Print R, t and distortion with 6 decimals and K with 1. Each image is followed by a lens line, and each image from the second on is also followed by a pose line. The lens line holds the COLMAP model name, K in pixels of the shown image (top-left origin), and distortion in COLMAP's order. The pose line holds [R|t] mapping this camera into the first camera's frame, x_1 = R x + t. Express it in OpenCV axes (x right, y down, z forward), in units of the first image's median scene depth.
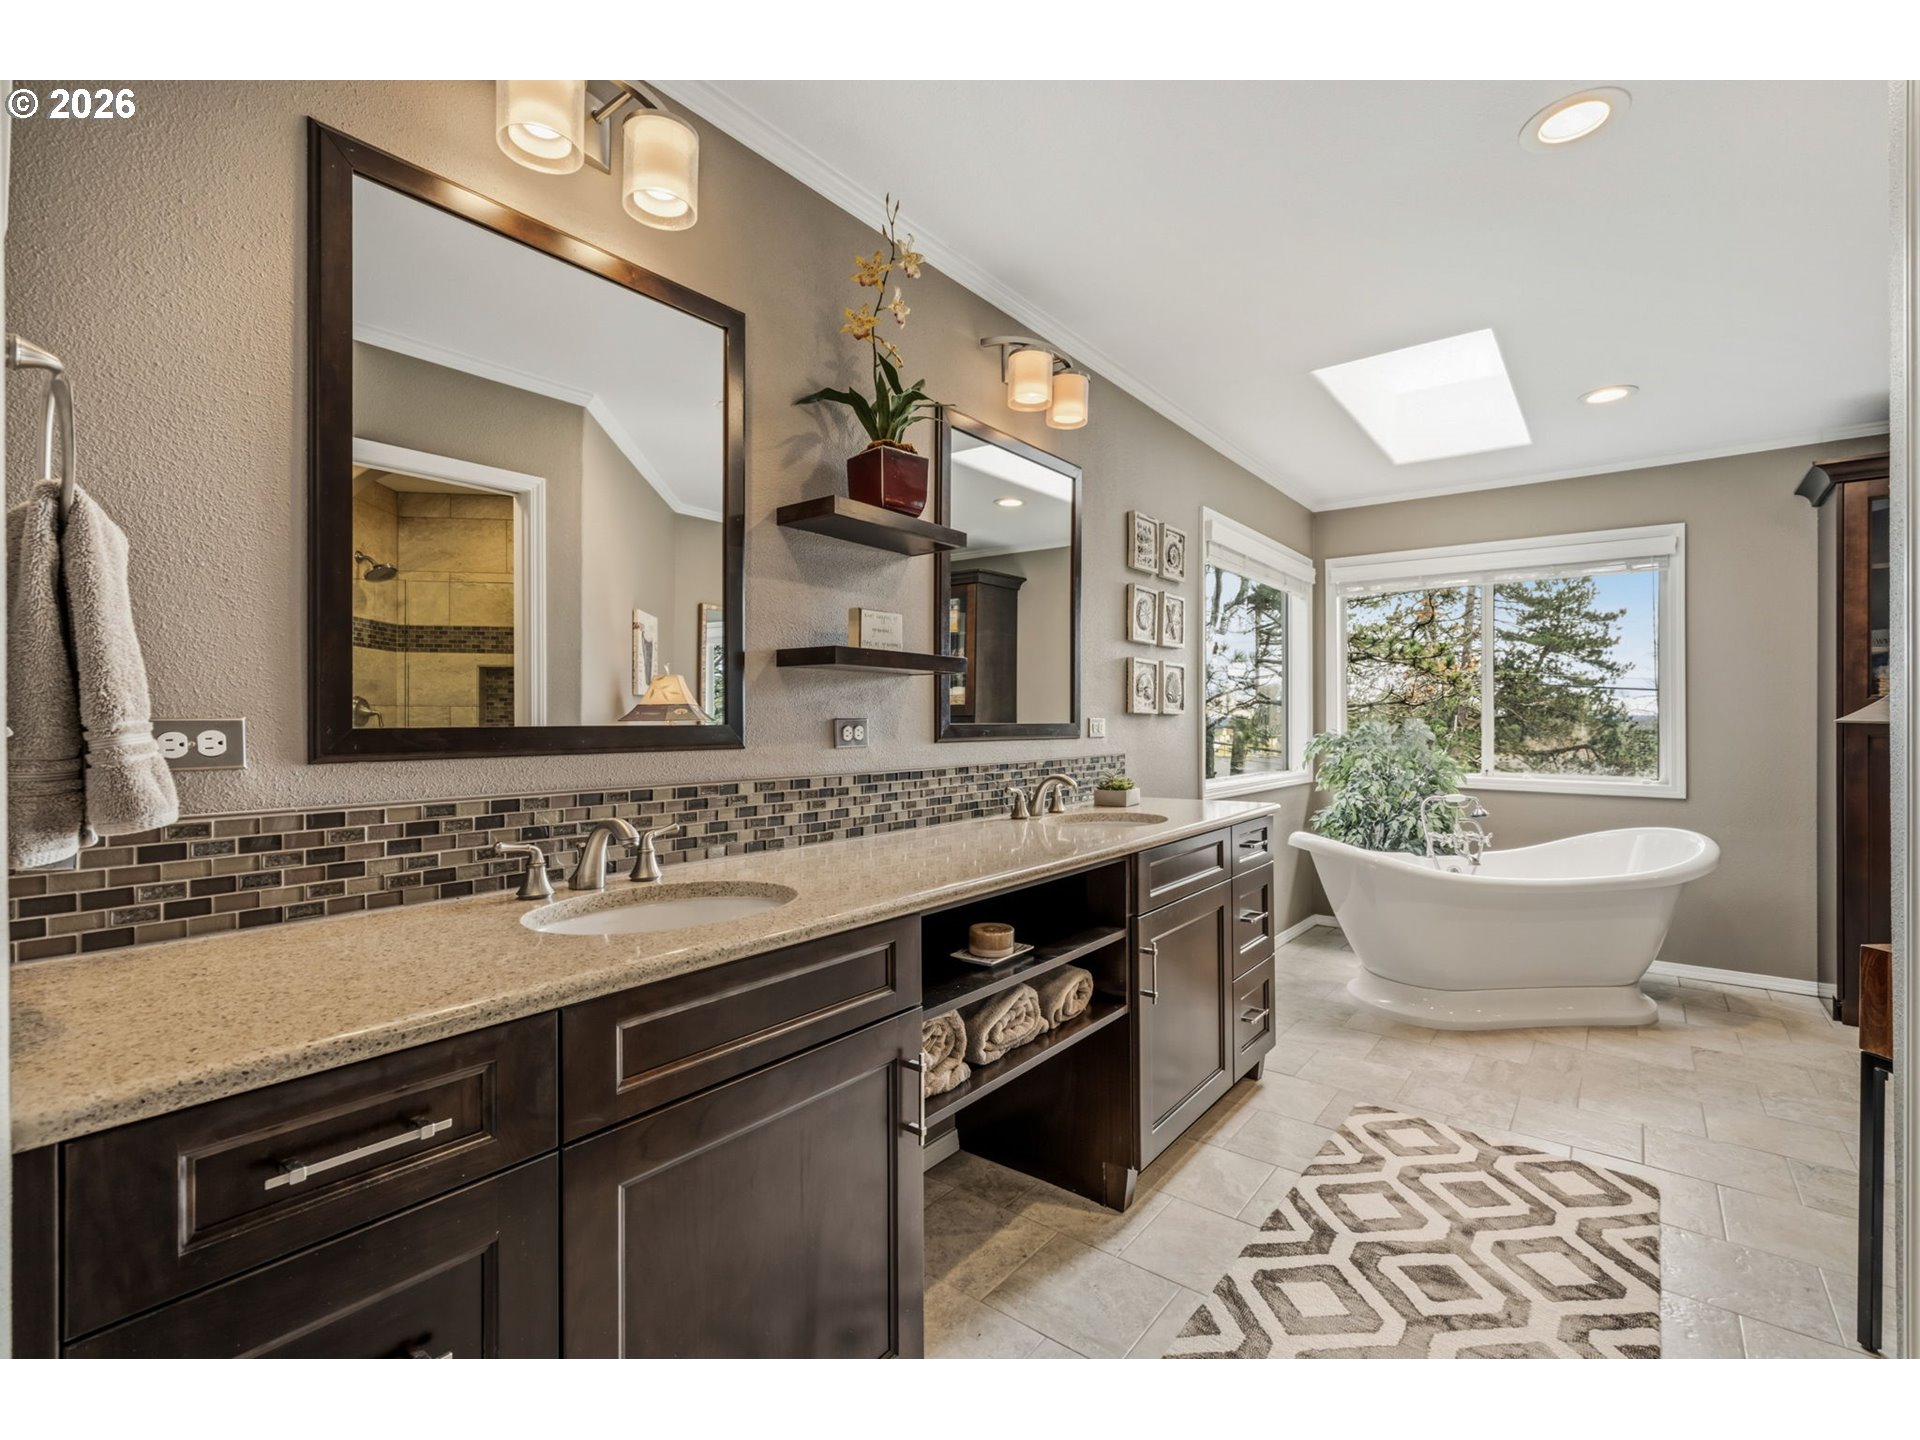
lens RADIAL K [[873.0, 0, 960.0], [0, 873.0, 720.0], [0, 0, 1]] dist [-0.000694, -0.000680]
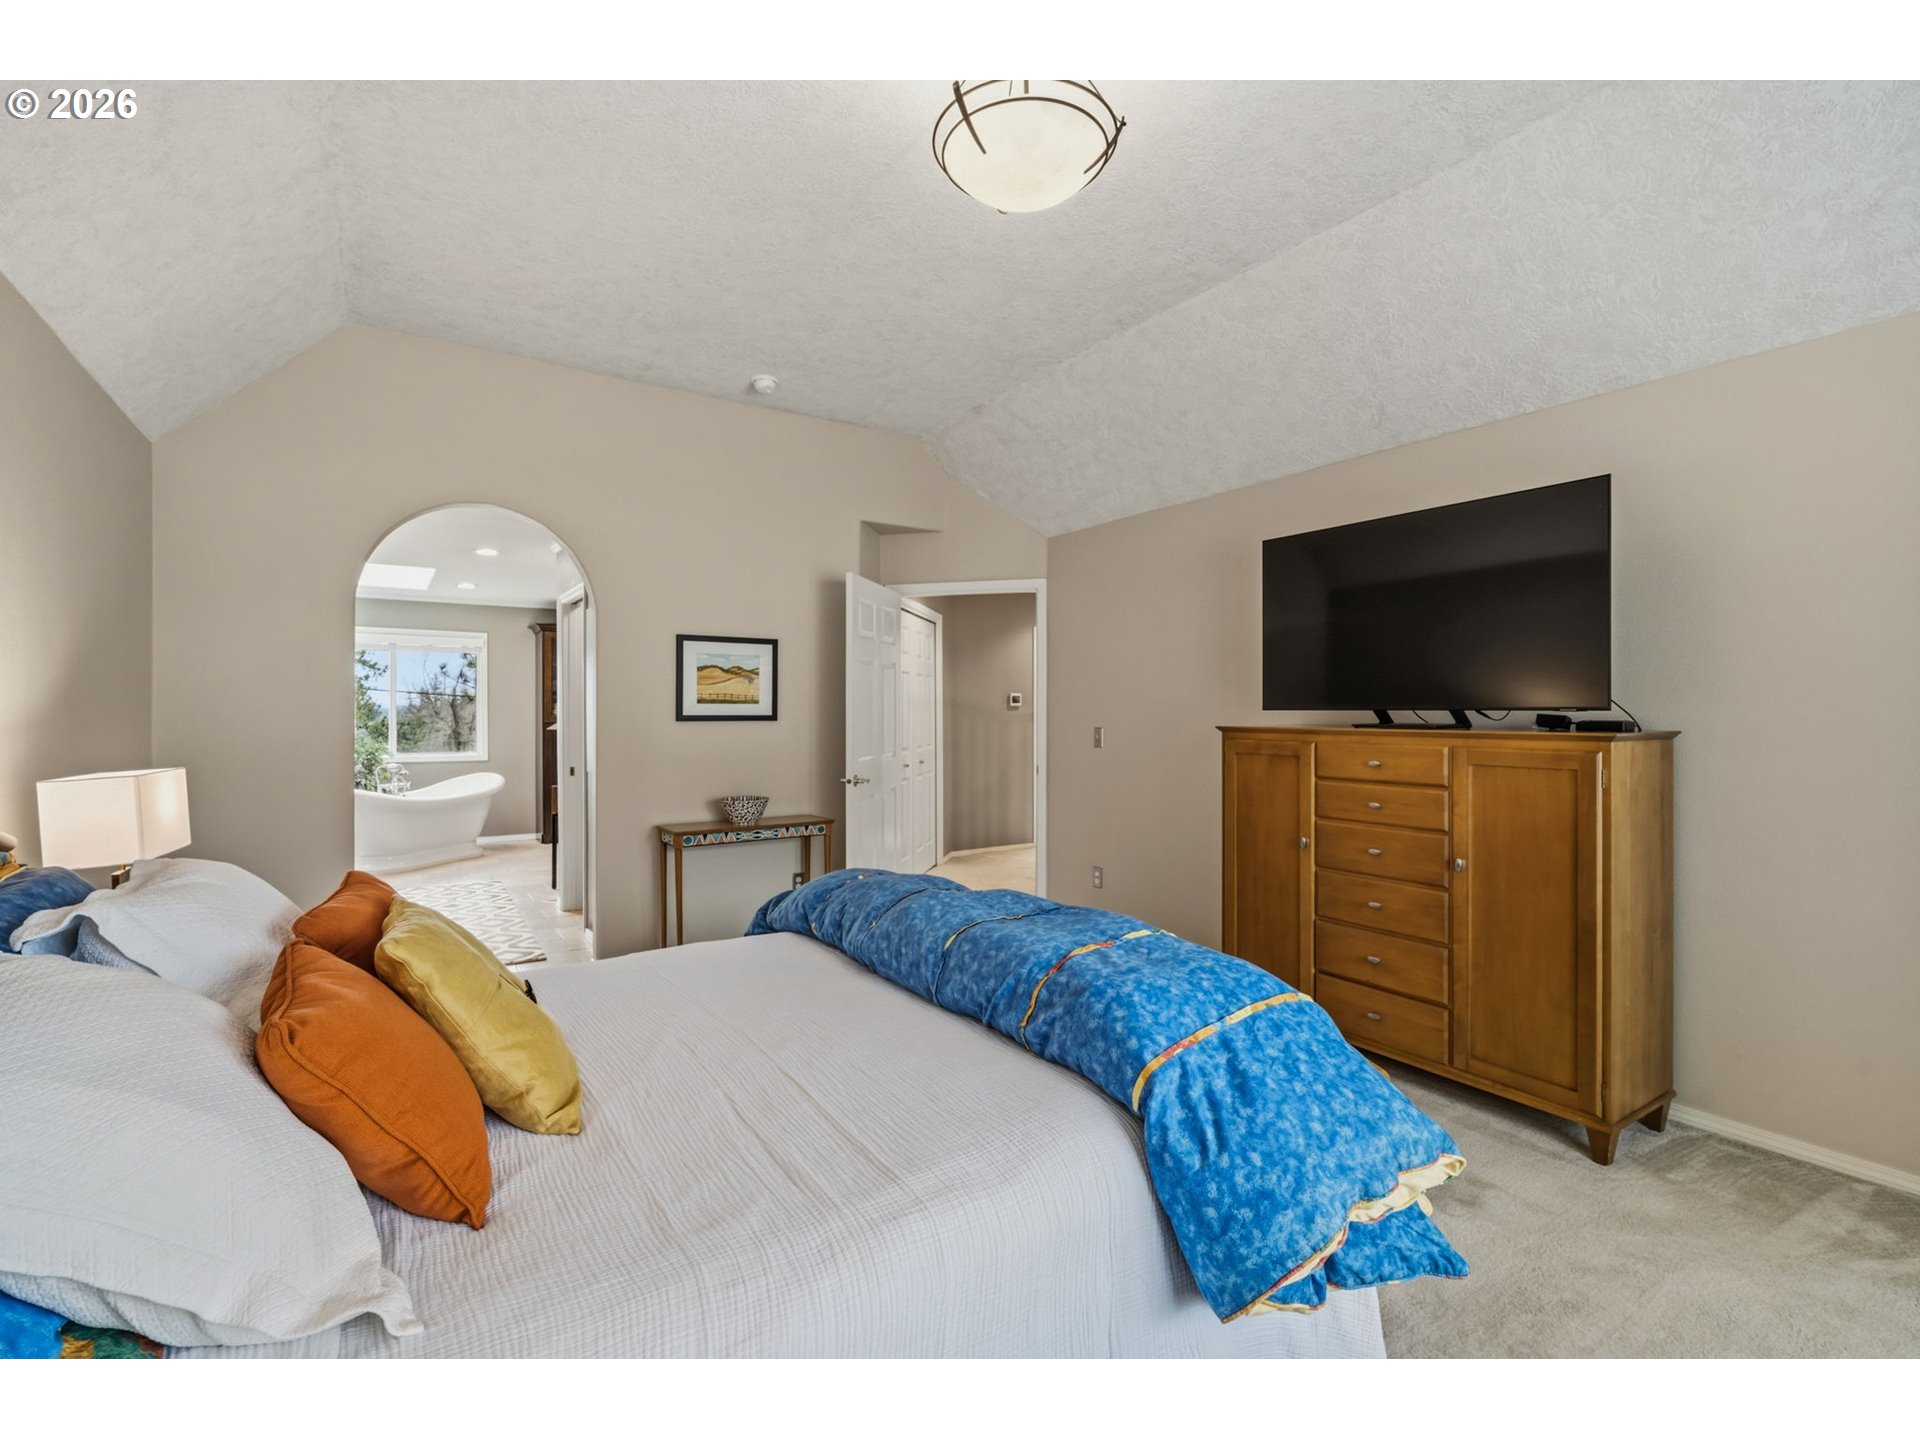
lens RADIAL K [[873.0, 0, 960.0], [0, 873.0, 720.0], [0, 0, 1]] dist [-0.000694, -0.000680]
pose [[0.320970, -0.005546, 0.947073, -0.917175], [-0.003206, 0.999971, 0.006942, -0.032324], [-0.947084, -0.005264, 0.320943, -0.876698]]
